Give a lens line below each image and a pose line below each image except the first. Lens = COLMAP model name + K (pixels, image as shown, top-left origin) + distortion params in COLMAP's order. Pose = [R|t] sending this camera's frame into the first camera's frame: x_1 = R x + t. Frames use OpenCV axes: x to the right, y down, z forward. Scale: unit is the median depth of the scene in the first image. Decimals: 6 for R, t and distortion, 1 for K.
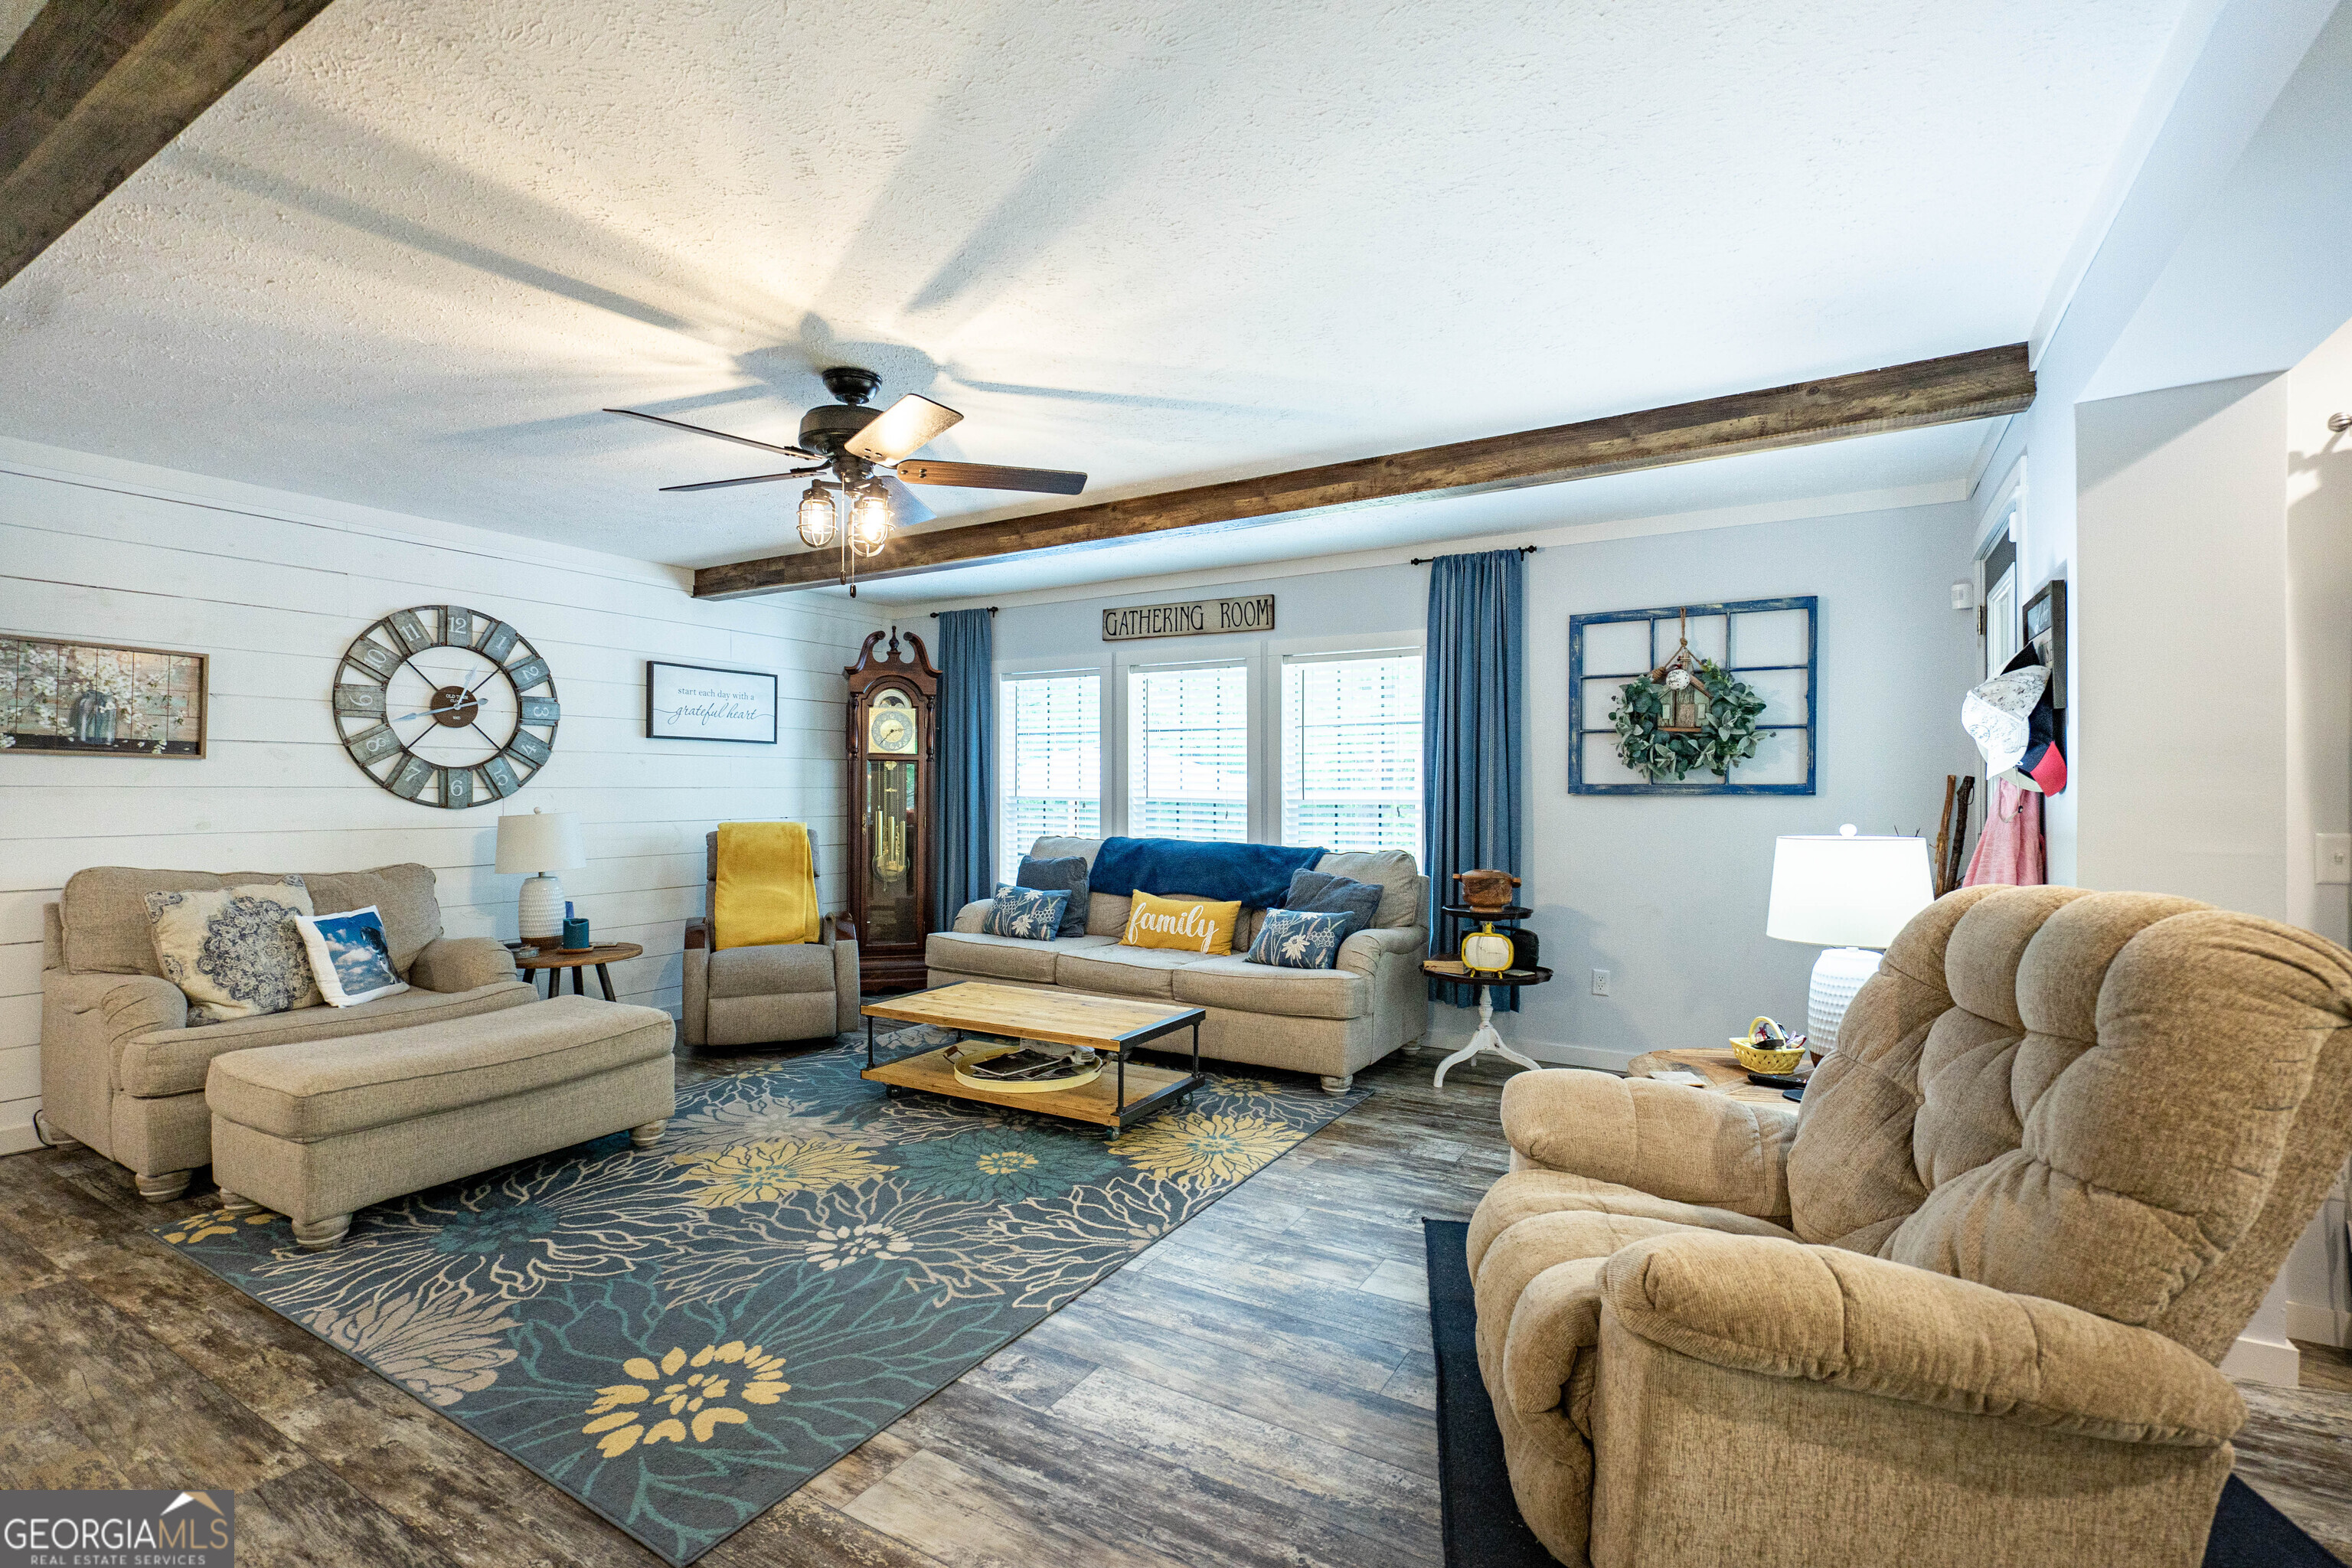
lens RADIAL K [[1077.8, 0, 1180.6], [0, 1077.8, 799.9], [0, 0, 1]] dist [-0.010420, 0.002352]
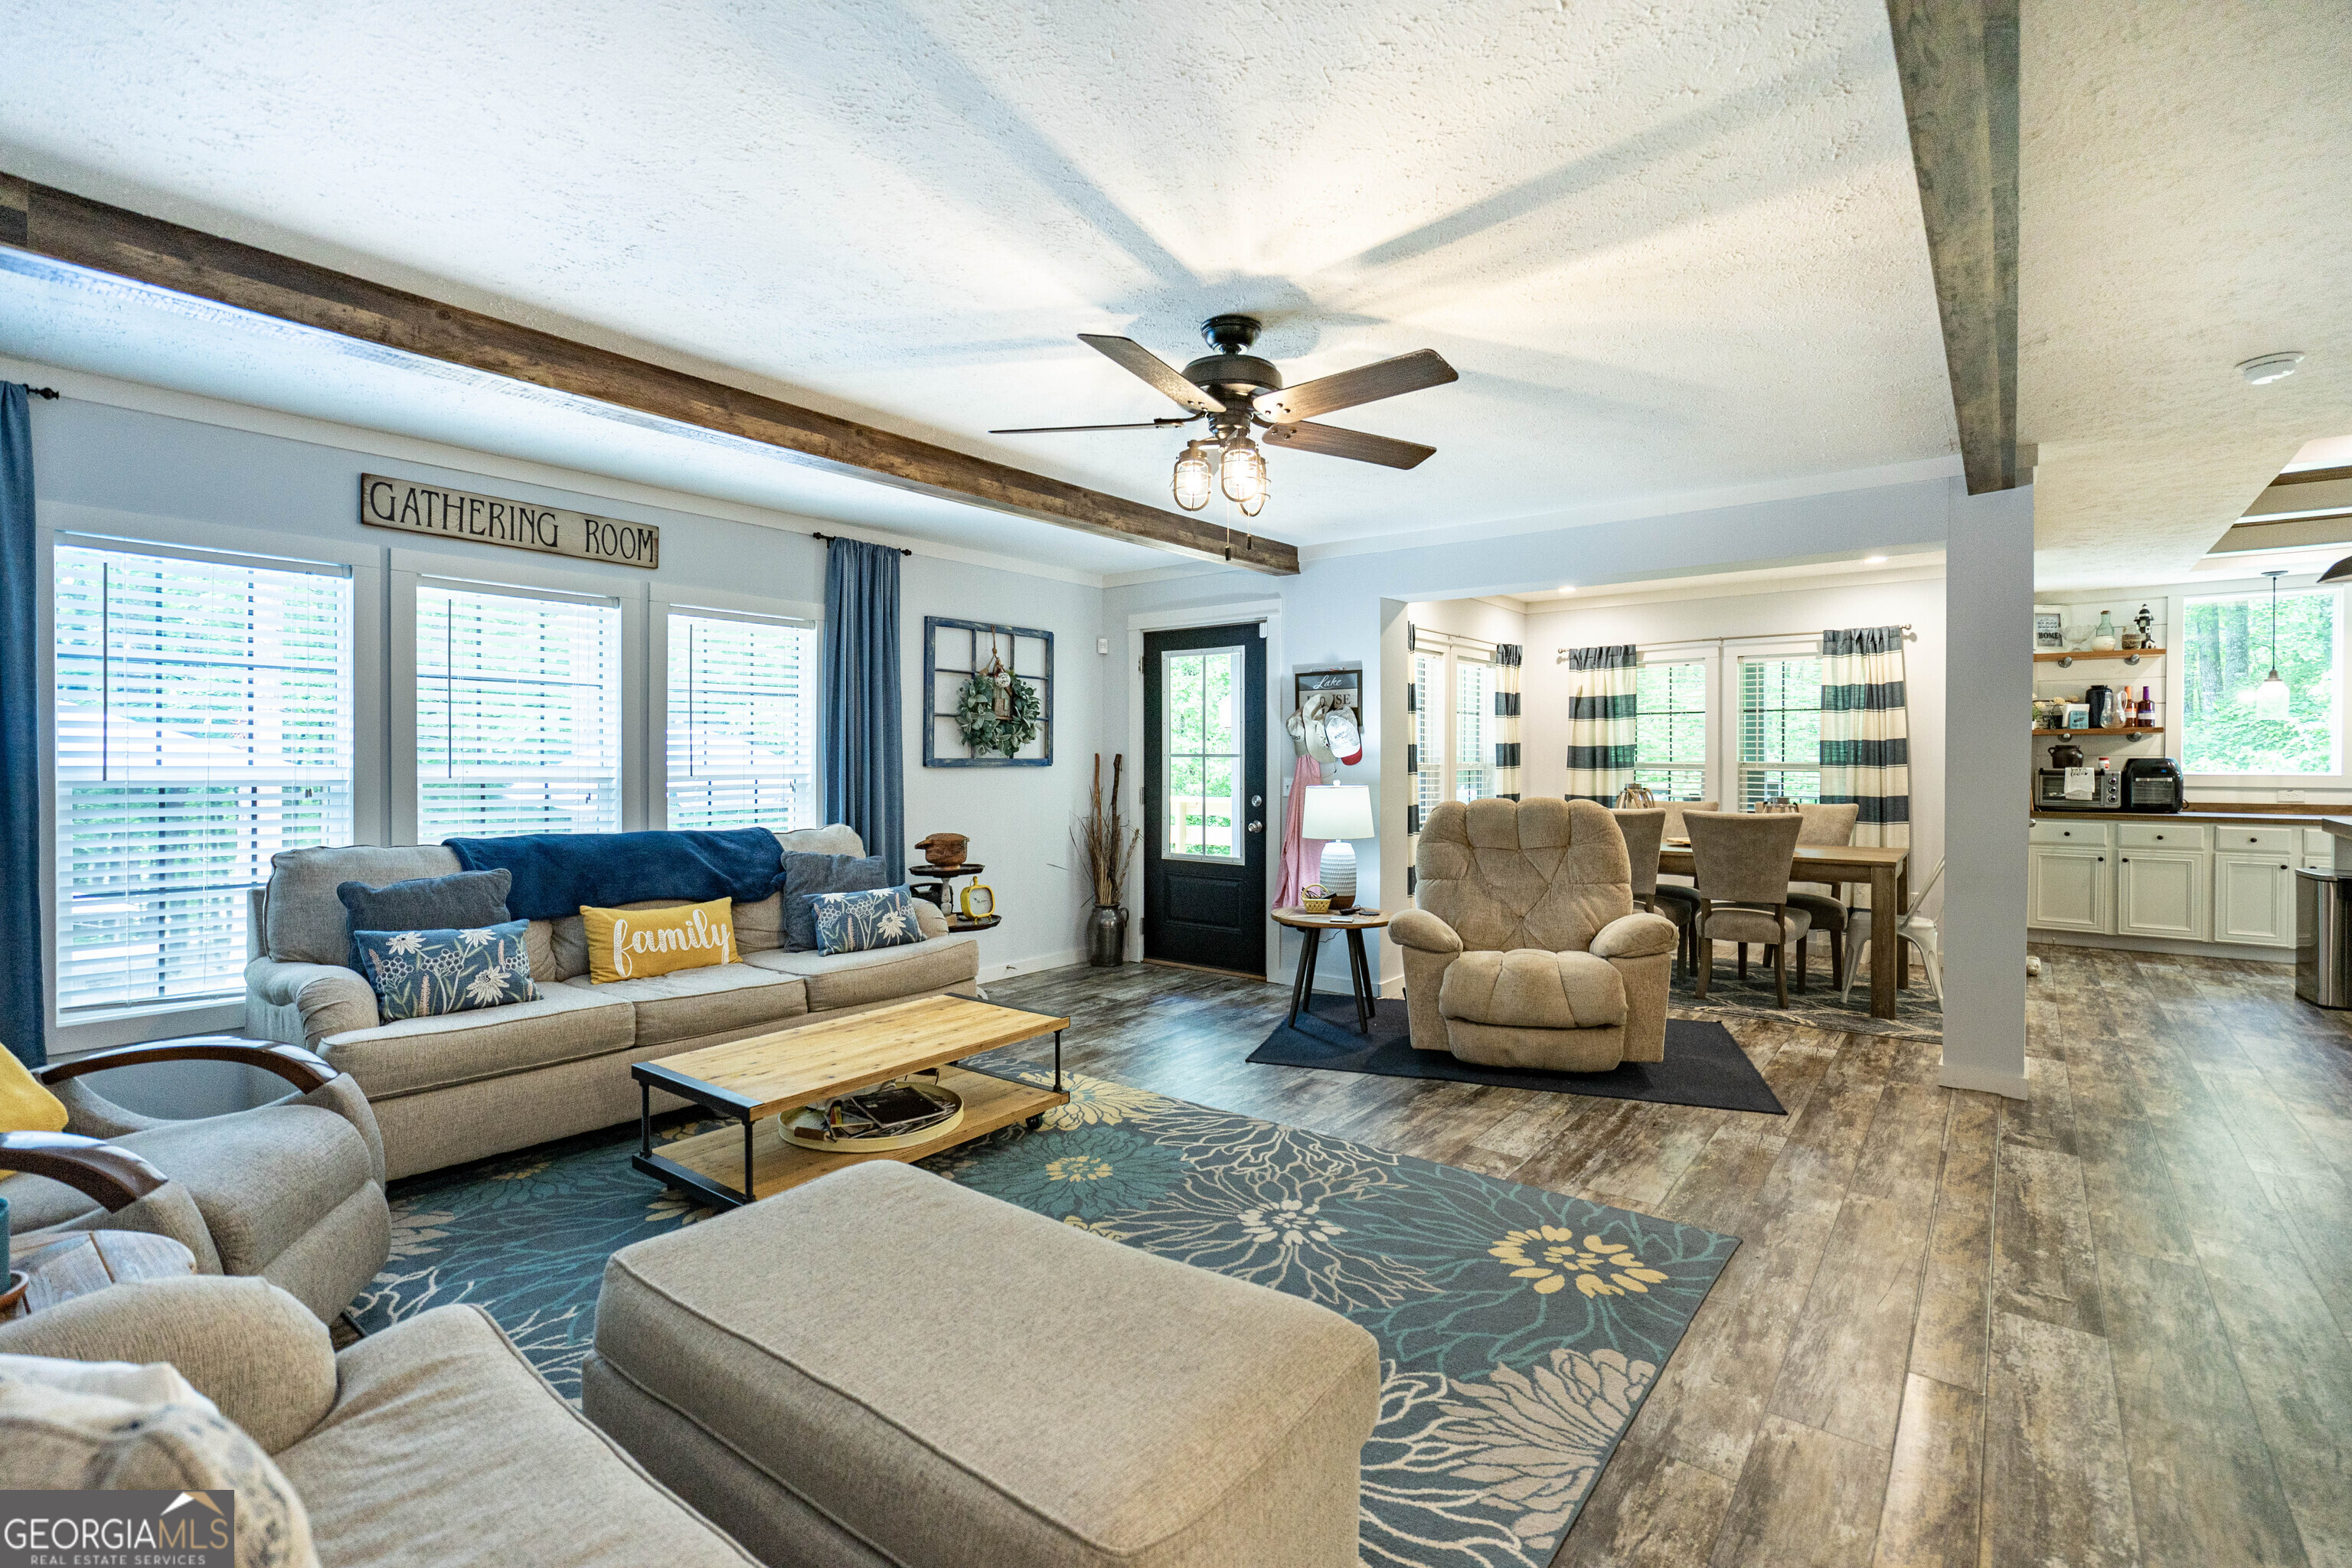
lens RADIAL K [[1077.8, 0, 1170.1], [0, 1077.8, 770.7], [0, 0, 1]] dist [-0.010420, 0.002352]
pose [[0.121215, -0.011016, 0.992565, -1.206922], [0.011287, 0.999889, 0.009719, -0.015132], [-0.992562, 0.010025, 0.121326, 0.912046]]
